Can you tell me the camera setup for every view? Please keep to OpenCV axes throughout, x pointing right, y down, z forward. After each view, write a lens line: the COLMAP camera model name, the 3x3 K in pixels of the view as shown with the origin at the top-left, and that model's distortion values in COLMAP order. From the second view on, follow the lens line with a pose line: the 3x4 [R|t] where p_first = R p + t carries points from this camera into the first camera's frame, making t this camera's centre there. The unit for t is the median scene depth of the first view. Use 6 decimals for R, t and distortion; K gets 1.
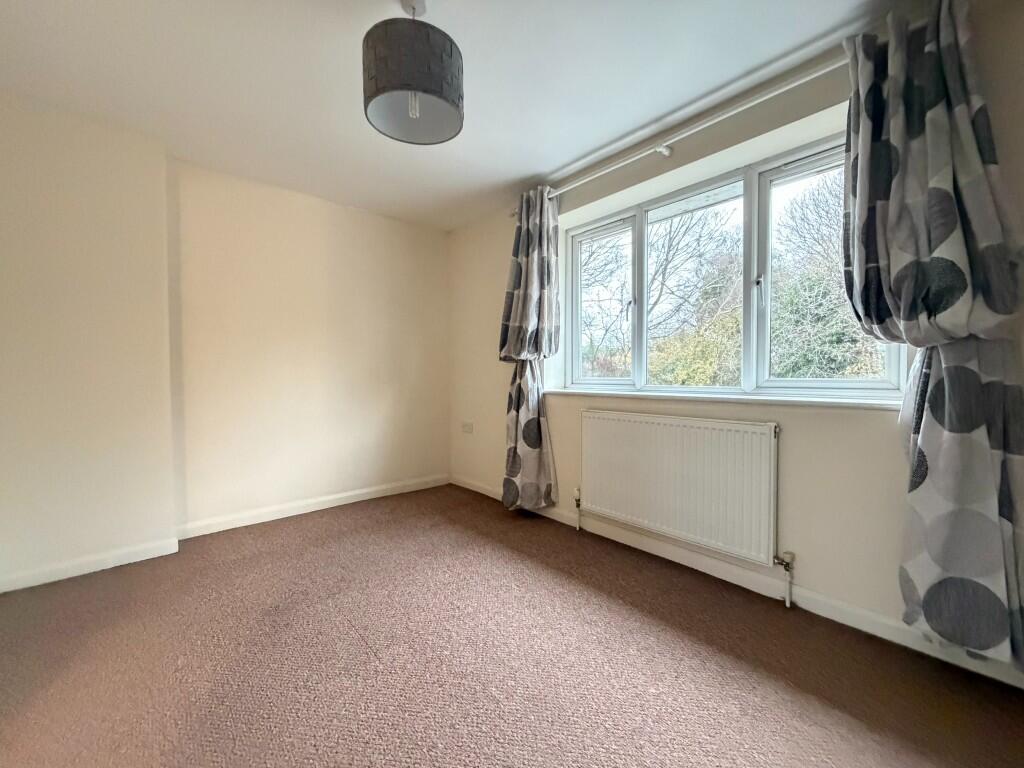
lens RADIAL K [[410.6, 0, 509.9], [0, 410.6, 388.0], [0, 0, 1]] dist [-0.002159, -0.000059]
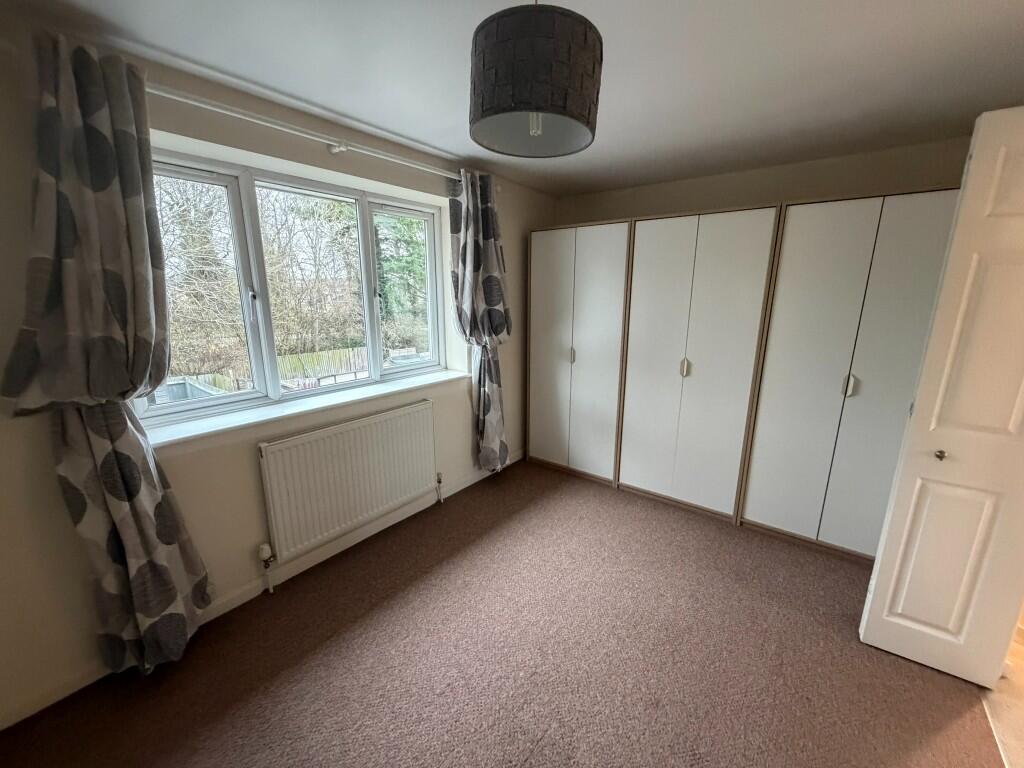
lens RADIAL K [[410.6, 0, 509.9], [0, 410.6, 388.0], [0, 0, 1]] dist [-0.002159, -0.000059]
pose [[-0.191687, -0.218296, 0.956871, -0.790205], [0.032109, 0.973034, 0.228415, -0.269909], [-0.980931, 0.074509, -0.179509, 0.894212]]
